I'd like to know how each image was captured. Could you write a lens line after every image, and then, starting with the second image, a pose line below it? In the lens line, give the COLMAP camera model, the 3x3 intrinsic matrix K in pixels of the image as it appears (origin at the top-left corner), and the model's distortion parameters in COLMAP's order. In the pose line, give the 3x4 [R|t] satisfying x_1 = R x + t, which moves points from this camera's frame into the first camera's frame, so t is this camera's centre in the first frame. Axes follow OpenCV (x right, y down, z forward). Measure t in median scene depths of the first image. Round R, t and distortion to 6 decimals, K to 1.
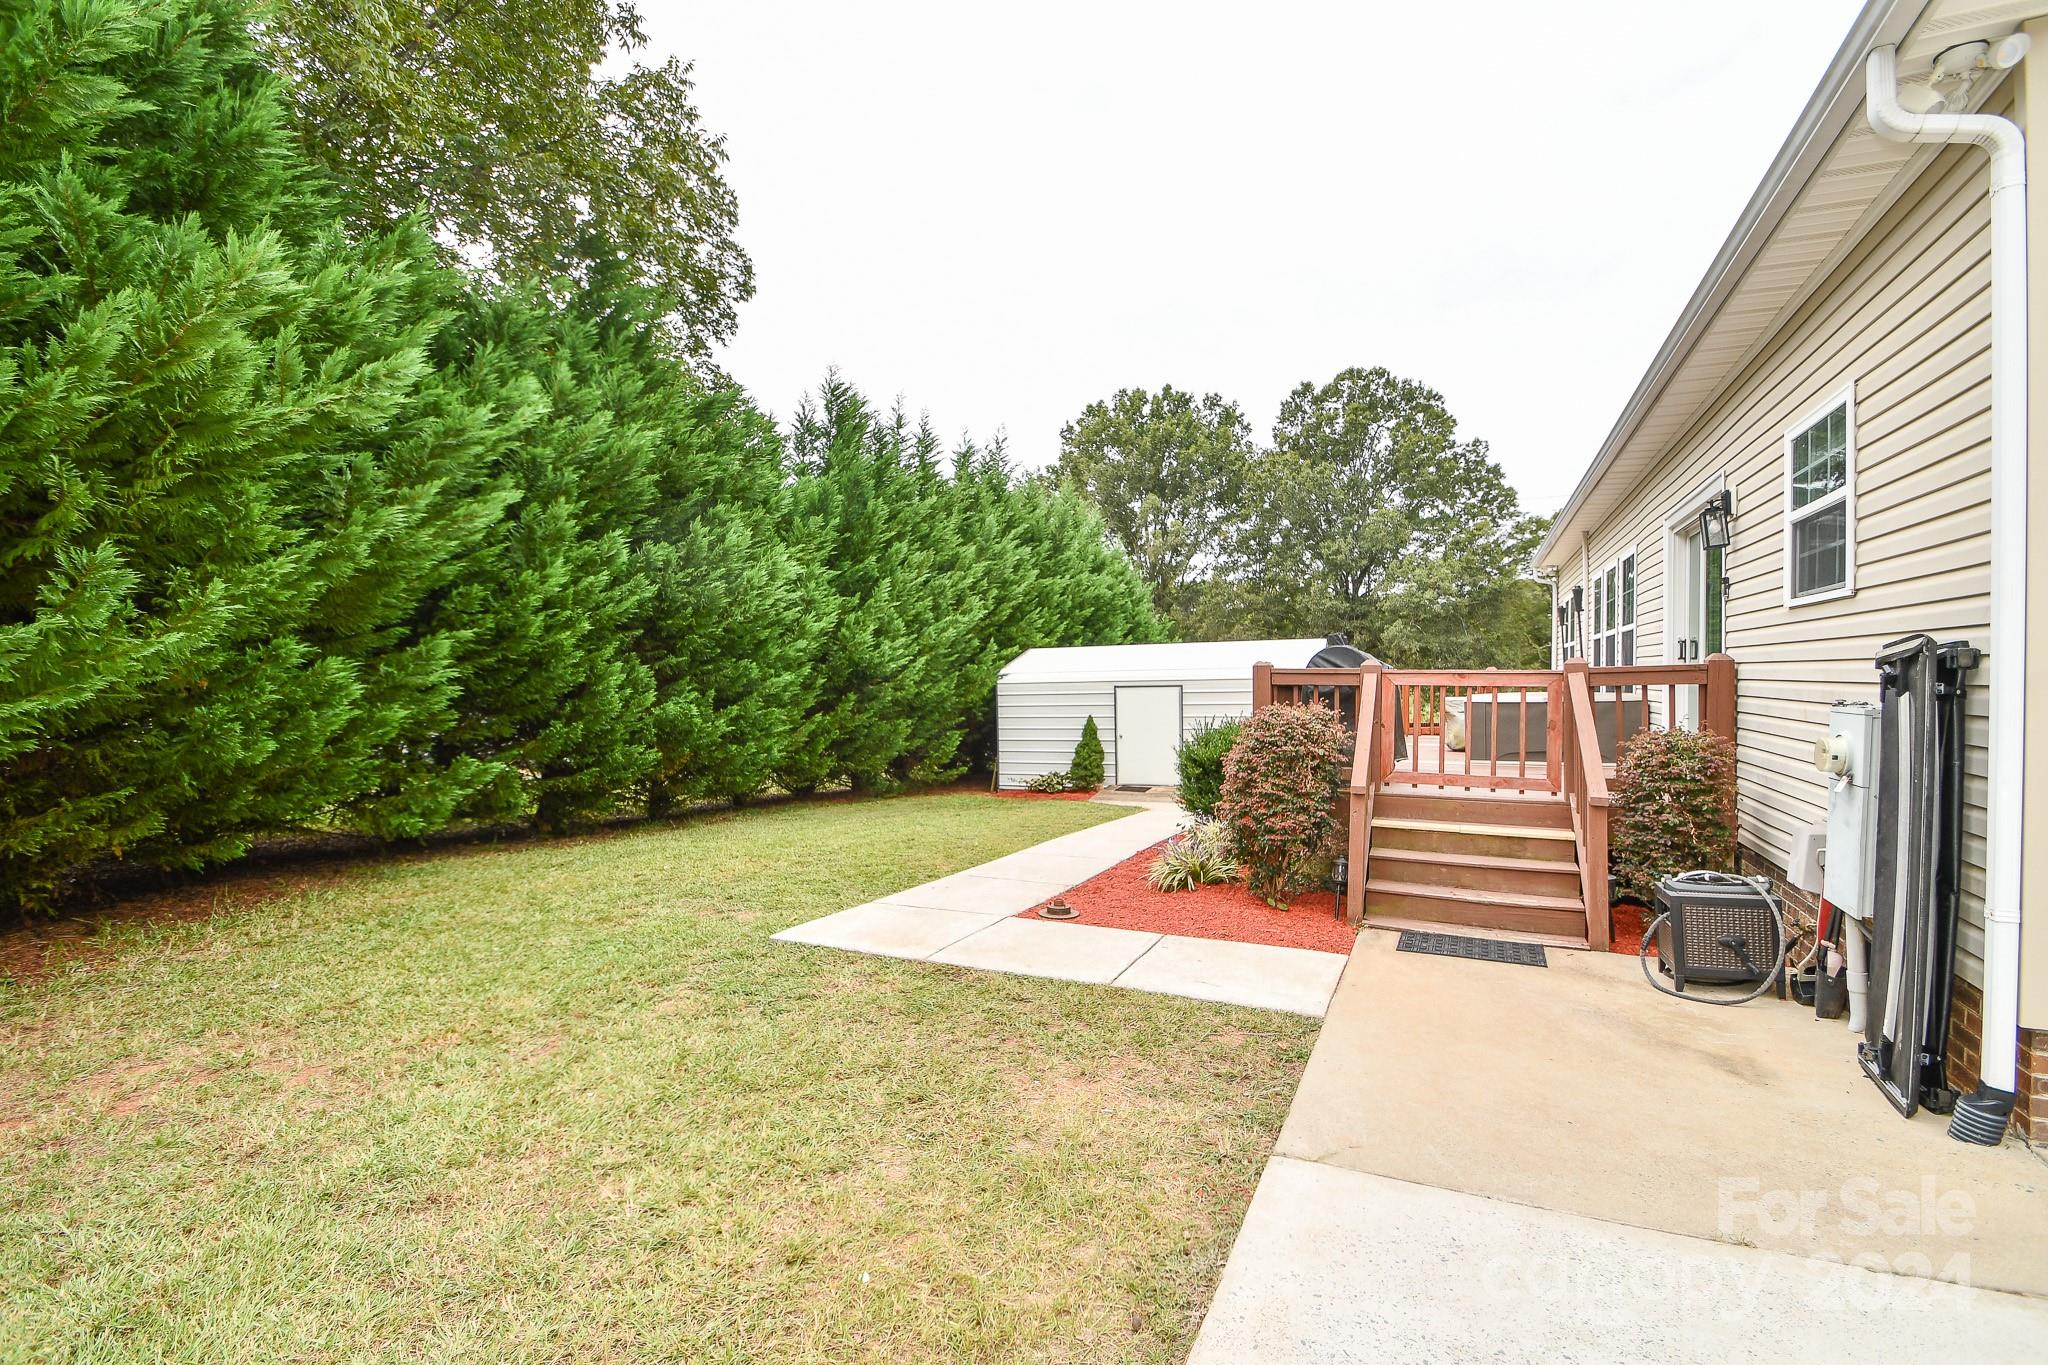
lens RADIAL K [[897.7, 0, 1023.4], [0, 897.7, 685.0], [0, 0, 1]] dist [-0.000234, -0.003863]
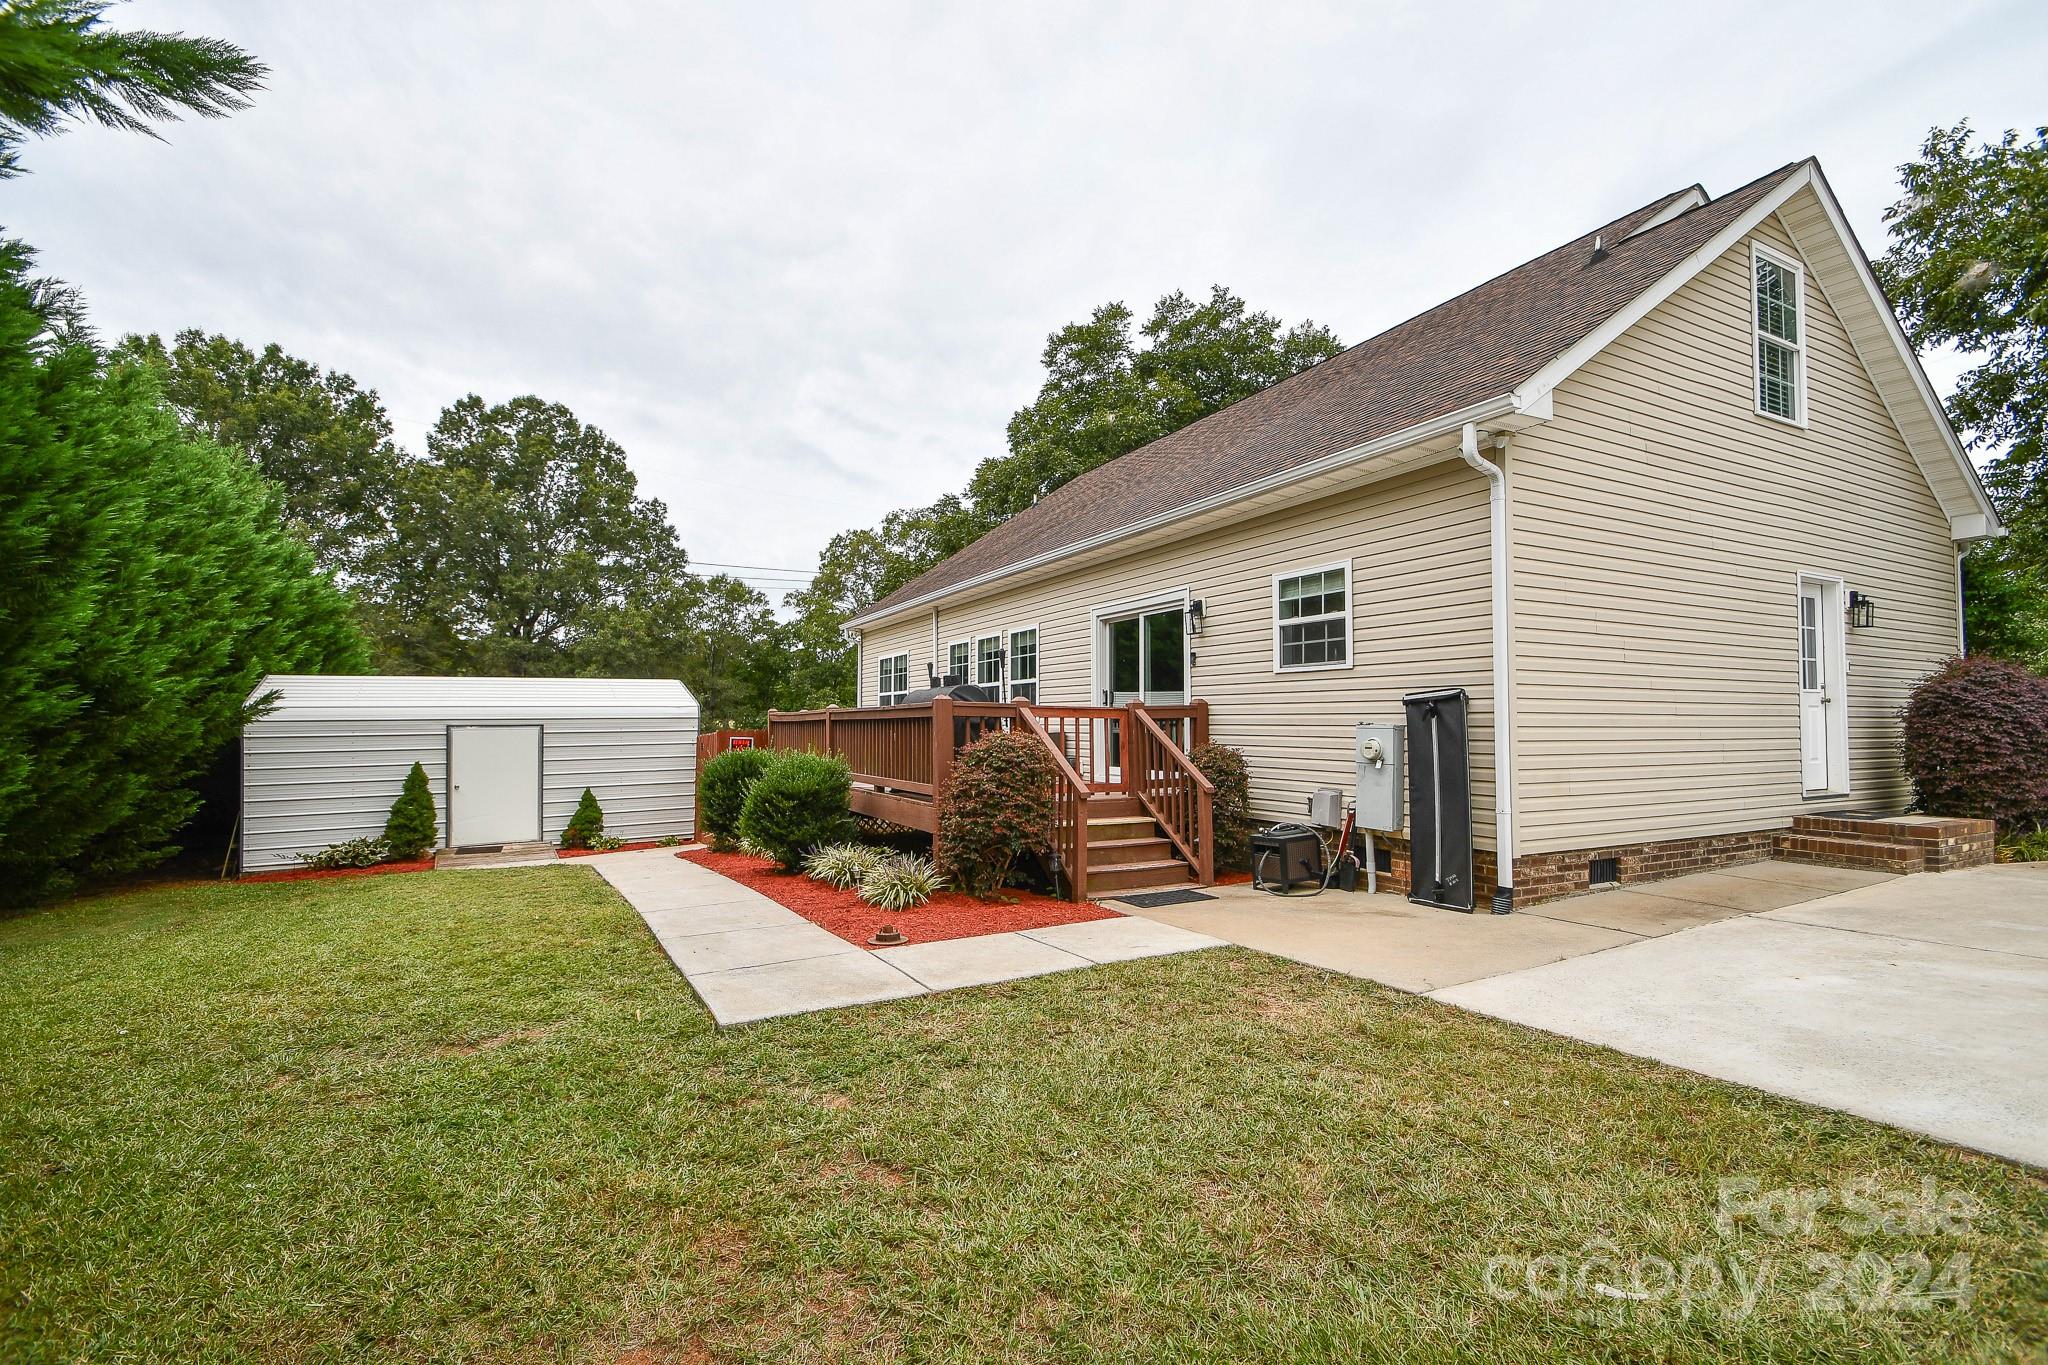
lens RADIAL K [[897.7, 0, 1019.6], [0, 897.7, 694.2], [0, 0, 1]] dist [-0.000234, -0.003863]
pose [[0.587663, 0.035227, 0.808339, -0.250517], [0.001443, 0.999005, -0.044585, 0.009664], [-0.809105, 0.027367, 0.587027, 0.106138]]
